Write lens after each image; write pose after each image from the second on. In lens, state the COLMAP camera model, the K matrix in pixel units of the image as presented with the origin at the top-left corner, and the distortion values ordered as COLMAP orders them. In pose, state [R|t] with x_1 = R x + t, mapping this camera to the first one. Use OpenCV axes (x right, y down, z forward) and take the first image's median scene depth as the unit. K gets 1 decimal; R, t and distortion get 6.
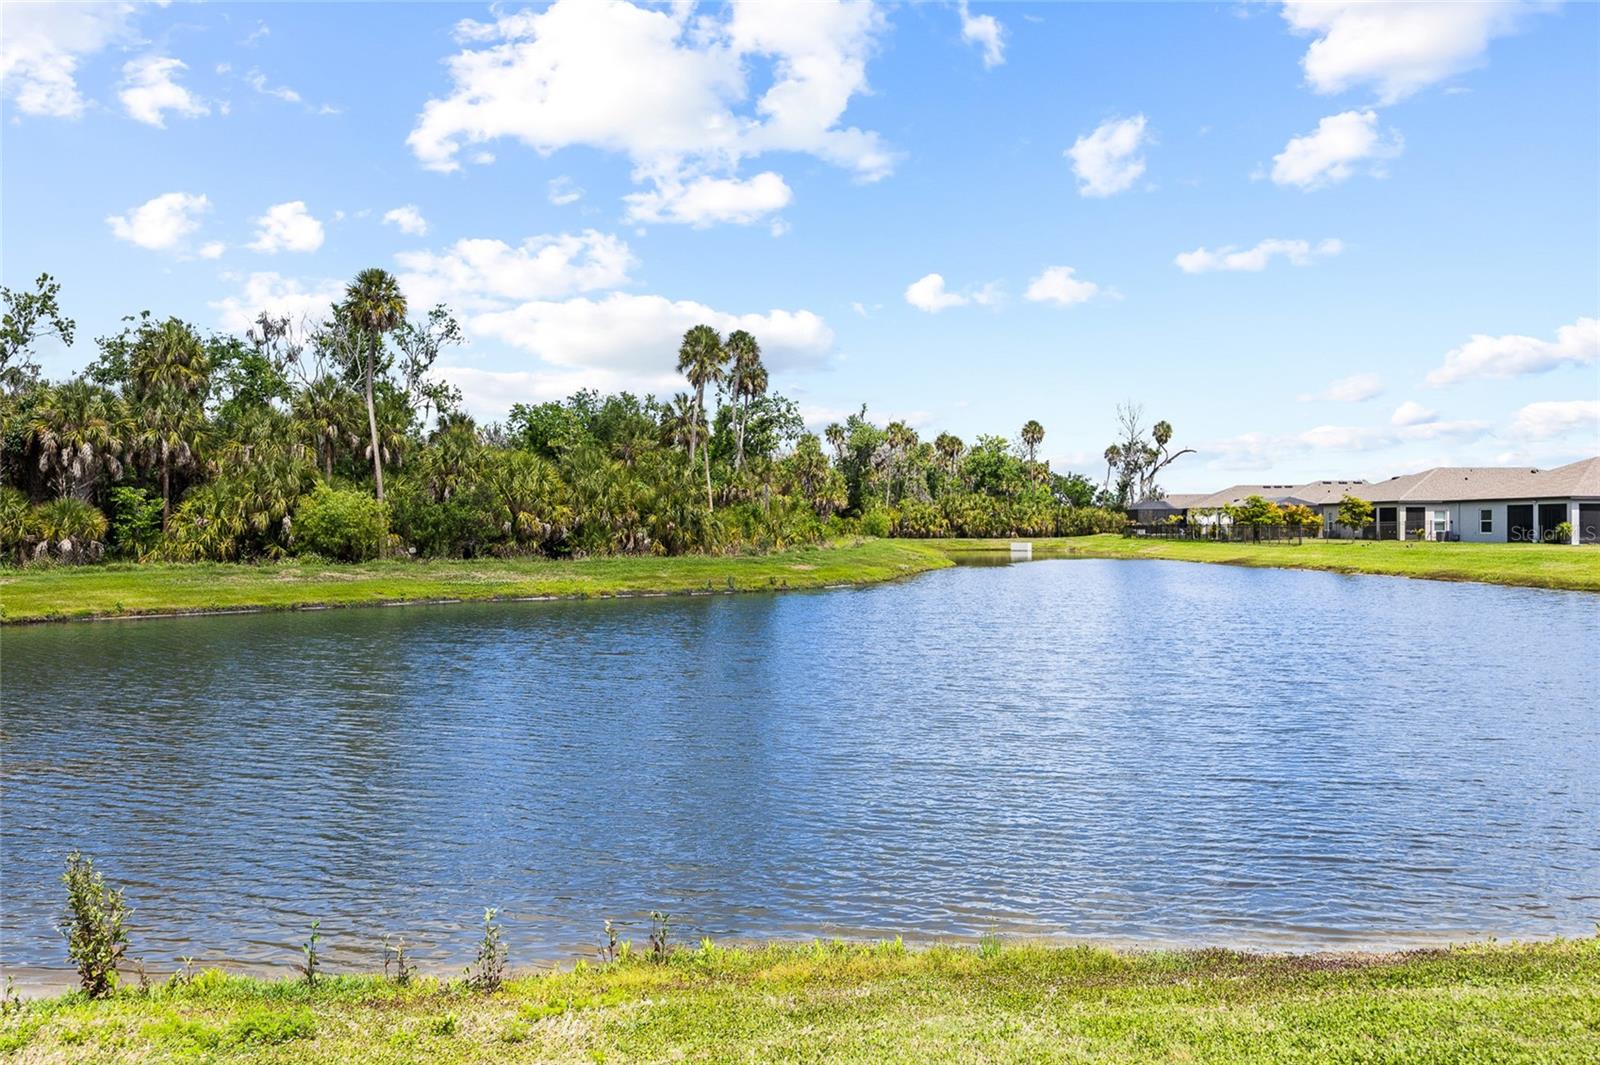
lens RADIAL K [[1262.6, 0, 800.0], [0, 1262.6, 532.5], [0, 0, 1]] dist [0.001282, -0.000017]
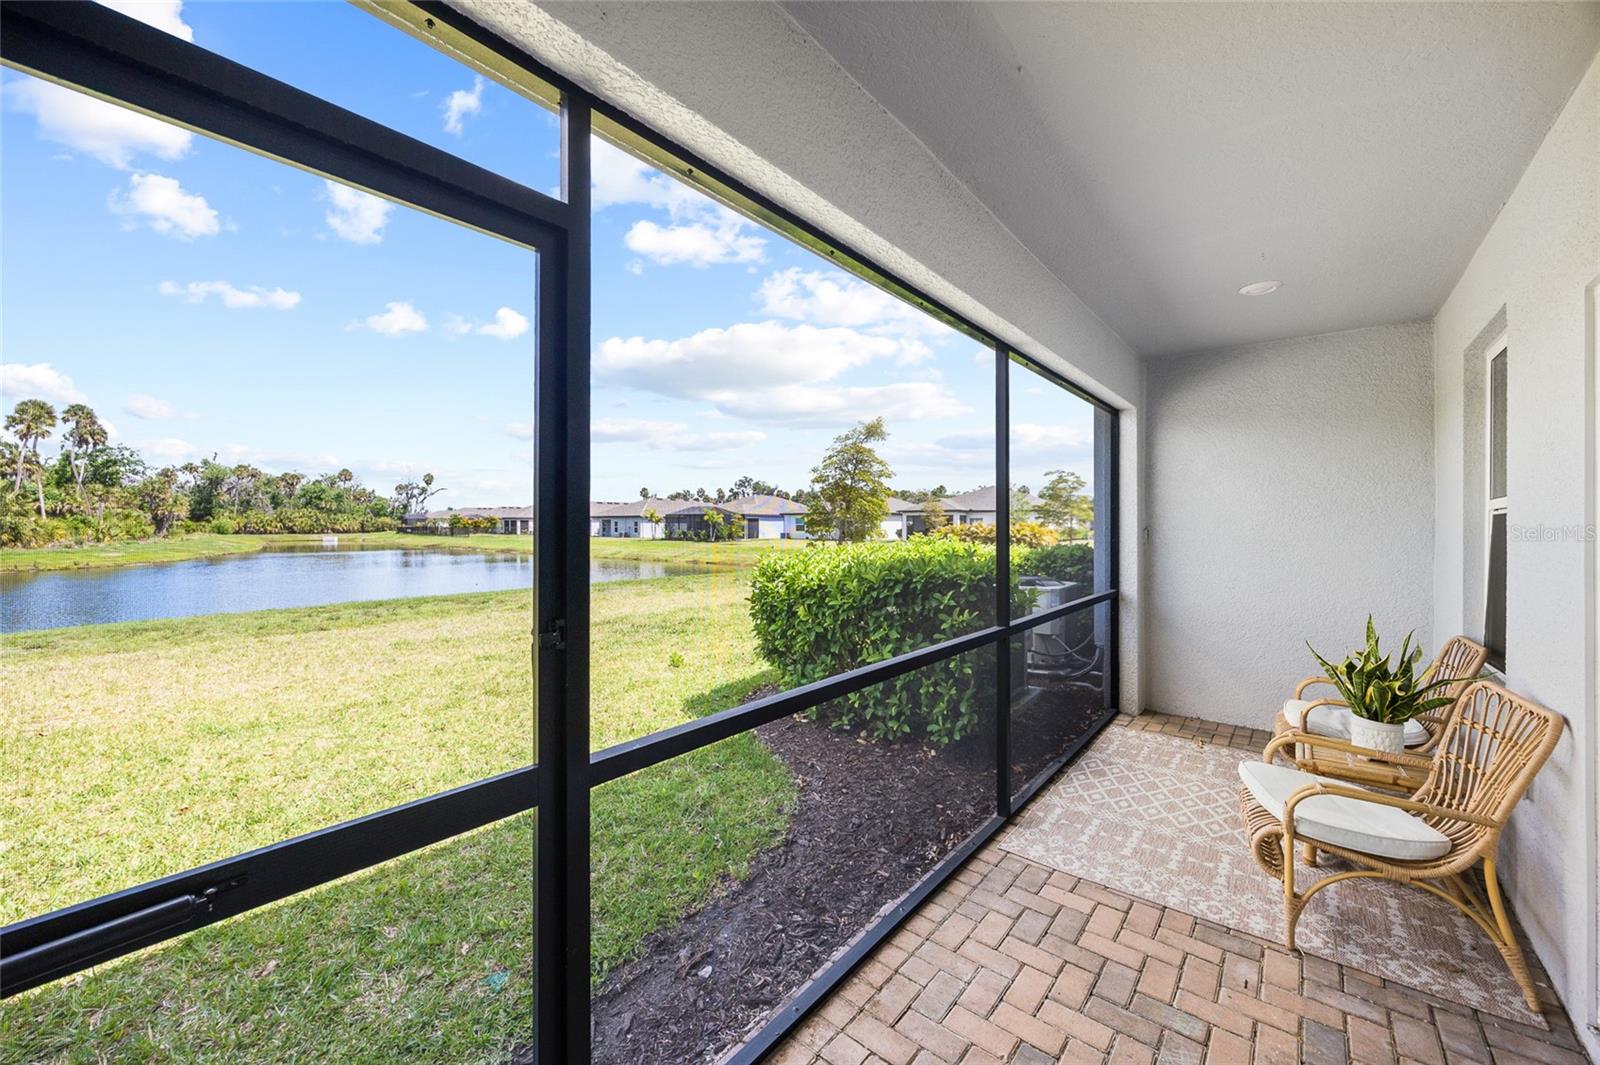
lens RADIAL K [[626.5, 0, 800.0], [0, 626.5, 532.5], [0, 0, 1]] dist [0.000298, -0.000261]
pose [[0.721711, -0.005016, 0.692176, 0.039398], [0.000669, 0.999978, 0.006550, -0.003178], [-0.692194, -0.004264, 0.721699, -0.119966]]
